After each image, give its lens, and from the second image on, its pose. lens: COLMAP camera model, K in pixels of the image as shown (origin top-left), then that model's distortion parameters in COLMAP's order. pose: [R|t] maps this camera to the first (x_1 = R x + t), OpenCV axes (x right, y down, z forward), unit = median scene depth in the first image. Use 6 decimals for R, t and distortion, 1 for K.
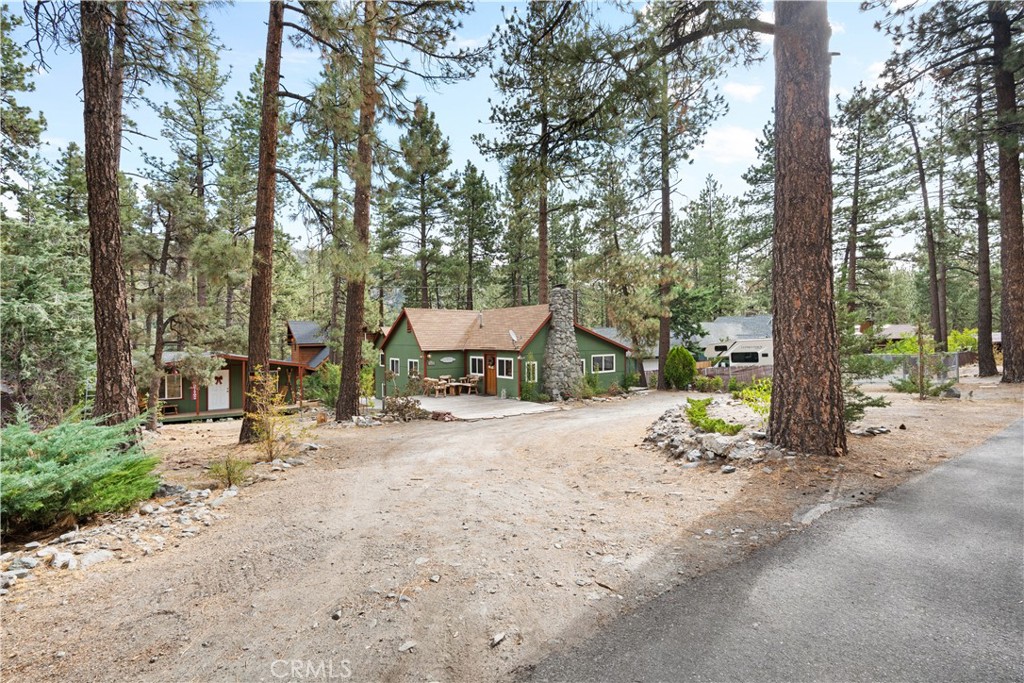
lens RADIAL K [[470.4, 0, 514.0], [0, 470.4, 338.8], [0, 0, 1]] dist [-0.004631, 0.000392]
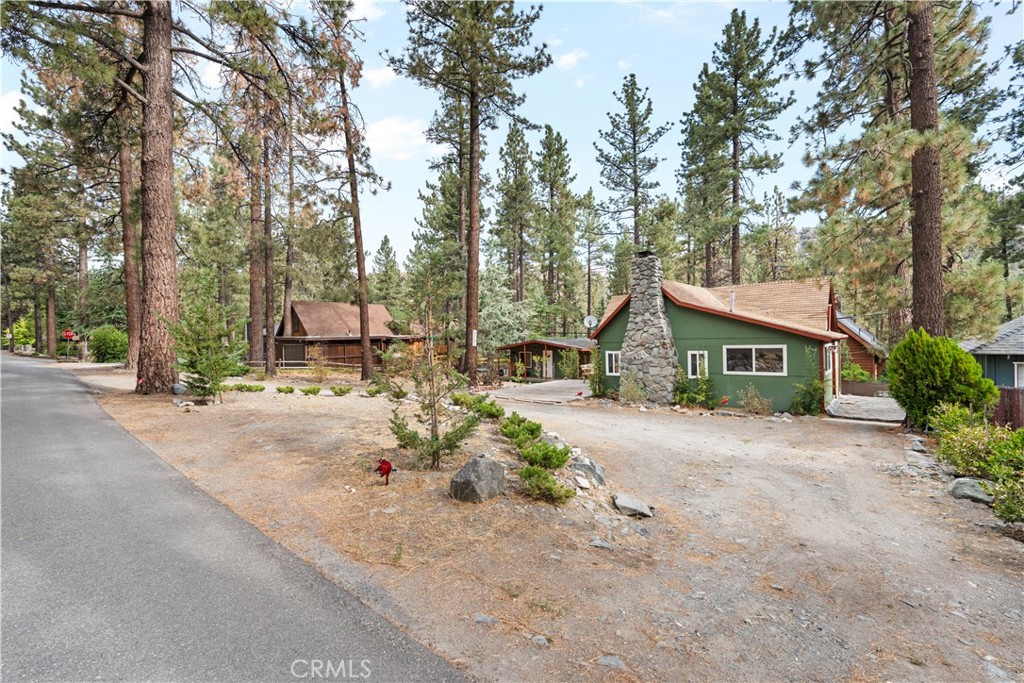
lens RADIAL K [[470.4, 0, 513.9], [0, 470.4, 344.7], [0, 0, 1]] dist [-0.004631, 0.000392]
pose [[0.163772, 0.003525, -0.986492, 0.715684], [0.014116, 0.999883, 0.005916, 0.024088], [0.986397, -0.014894, 0.163703, 0.573294]]
